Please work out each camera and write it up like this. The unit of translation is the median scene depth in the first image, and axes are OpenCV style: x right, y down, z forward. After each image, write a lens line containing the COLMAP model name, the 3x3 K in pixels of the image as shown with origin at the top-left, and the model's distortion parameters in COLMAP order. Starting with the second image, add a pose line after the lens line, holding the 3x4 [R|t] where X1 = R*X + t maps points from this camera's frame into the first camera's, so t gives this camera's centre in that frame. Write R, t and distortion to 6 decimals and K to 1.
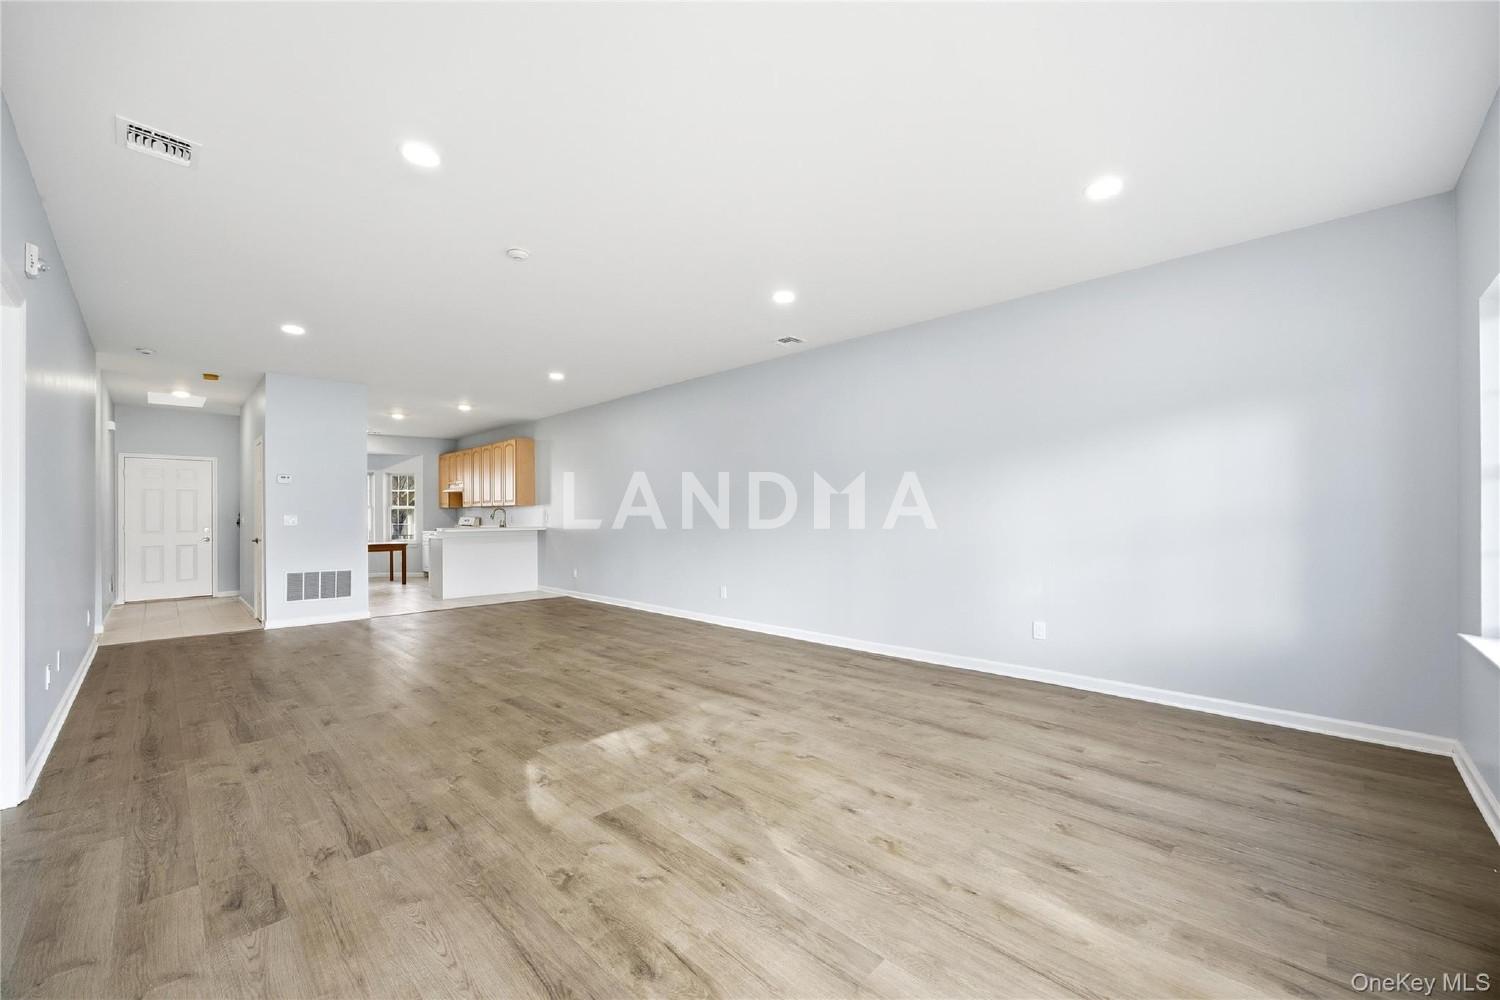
lens RADIAL K [[593.6, 0, 742.9], [0, 593.6, 509.0], [0, 0, 1]] dist [-0.025195, 0.013778]
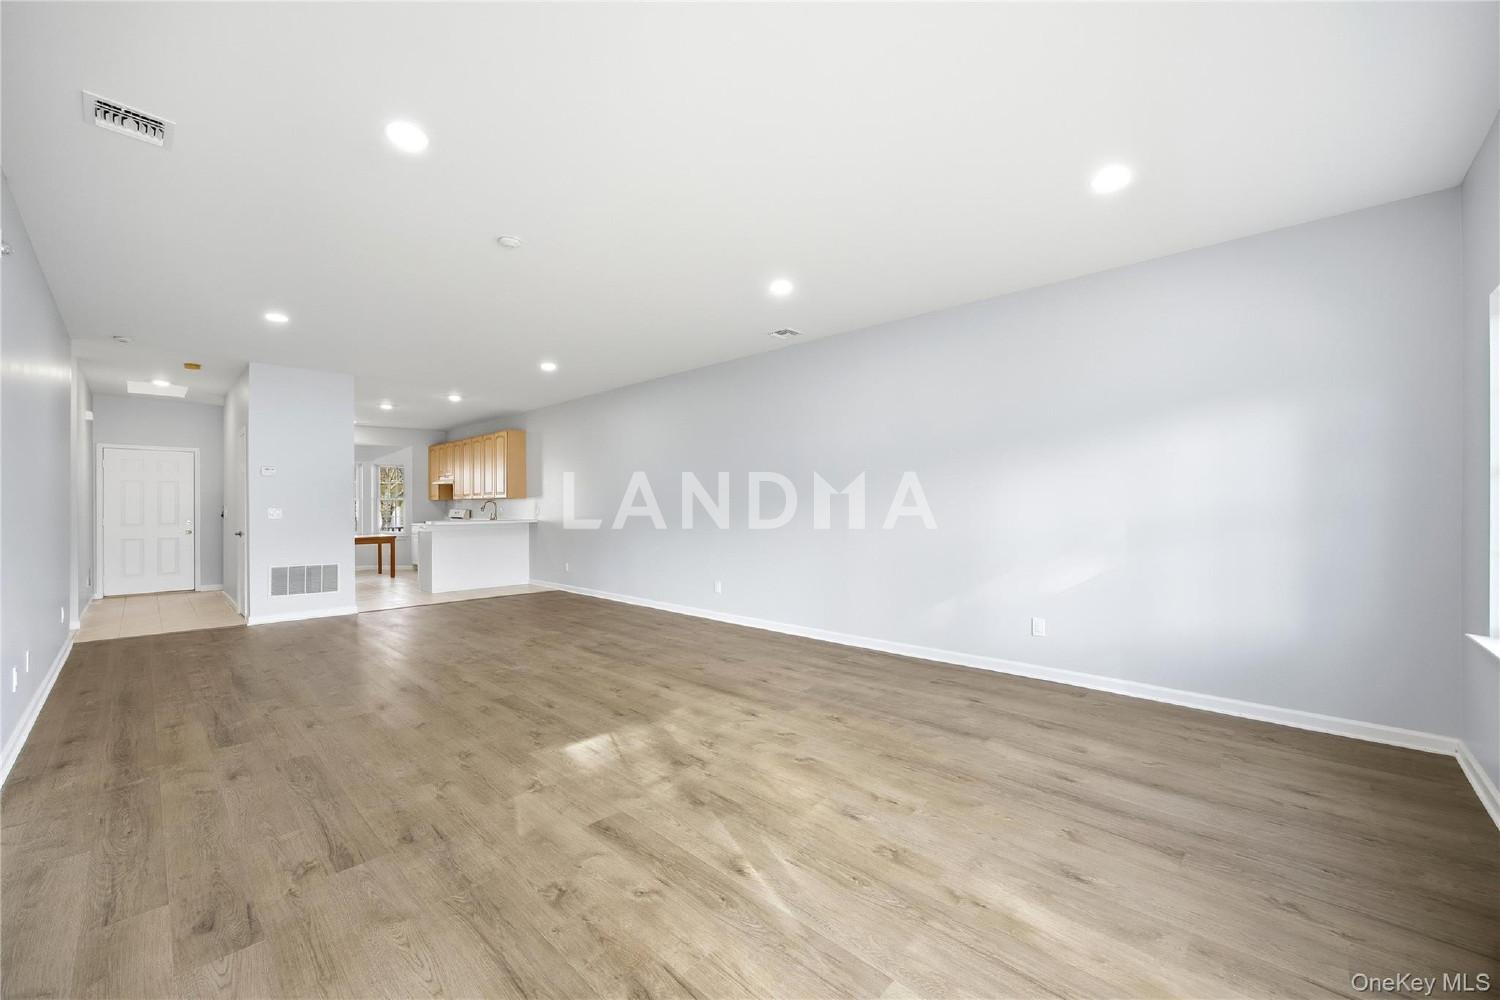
lens RADIAL K [[592.3, 0, 743.5], [0, 592.3, 501.4], [0, 0, 1]] dist [-0.020391, 0.009941]
pose [[0.999890, 0.001944, 0.014690, -0.010795], [-0.001962, 0.999997, 0.001228, -0.007730], [-0.014688, -0.001257, 0.999891, 0.028304]]
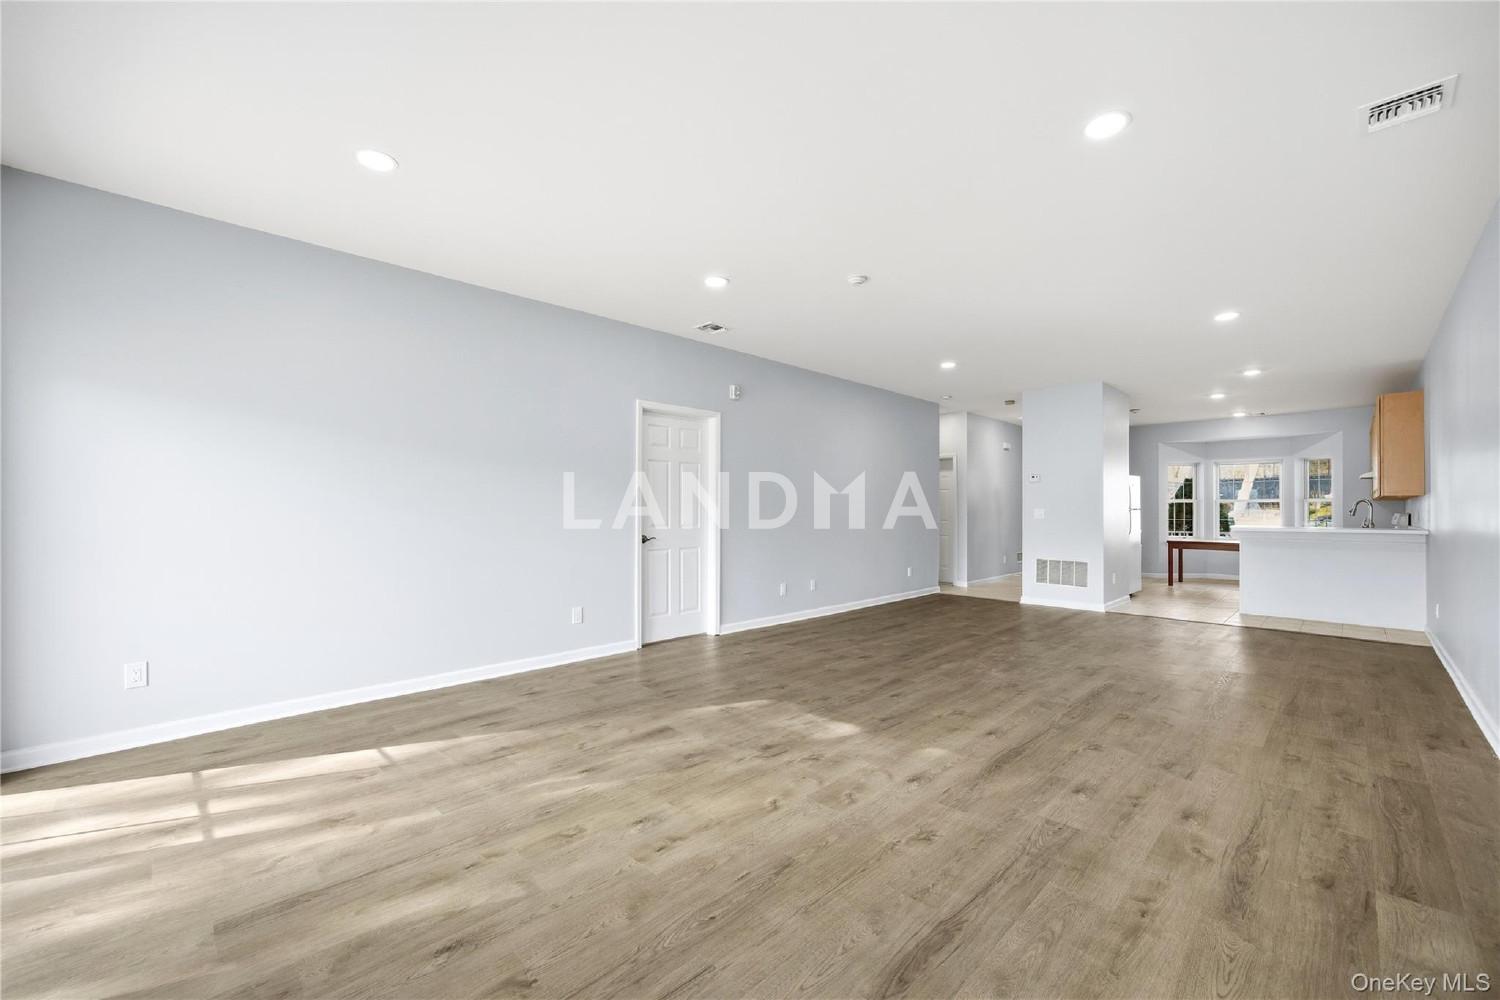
lens RADIAL K [[593.6, 0, 742.9], [0, 593.6, 509.0], [0, 0, 1]] dist [-0.025195, 0.013778]
pose [[-0.015677, -0.000699, -0.999877, 0.961821], [0.010361, 0.999946, -0.000862, 0.010408], [0.999823, -0.010374, -0.015669, 1.012577]]
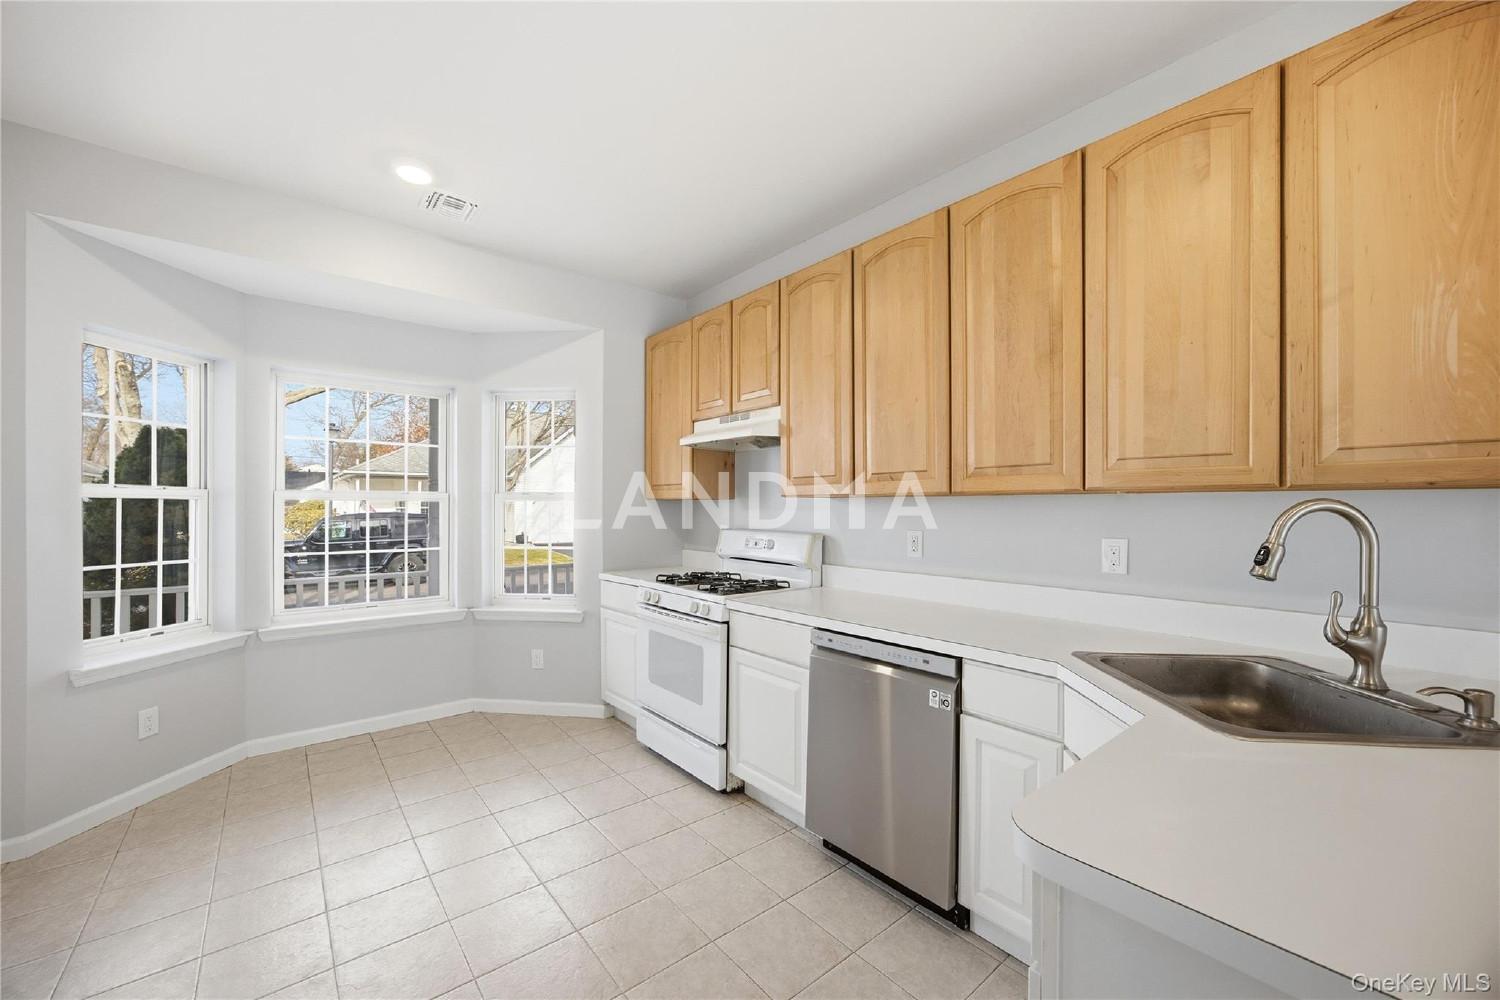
lens RADIAL K [[593.6, 0, 742.9], [0, 593.6, 509.0], [0, 0, 1]] dist [-0.025195, 0.013778]
pose [[0.993446, 0.000304, -0.114304, -1.838373], [0.000205, 0.999990, 0.004437, 0.008484], [0.114305, -0.004431, 0.993436, 2.968100]]
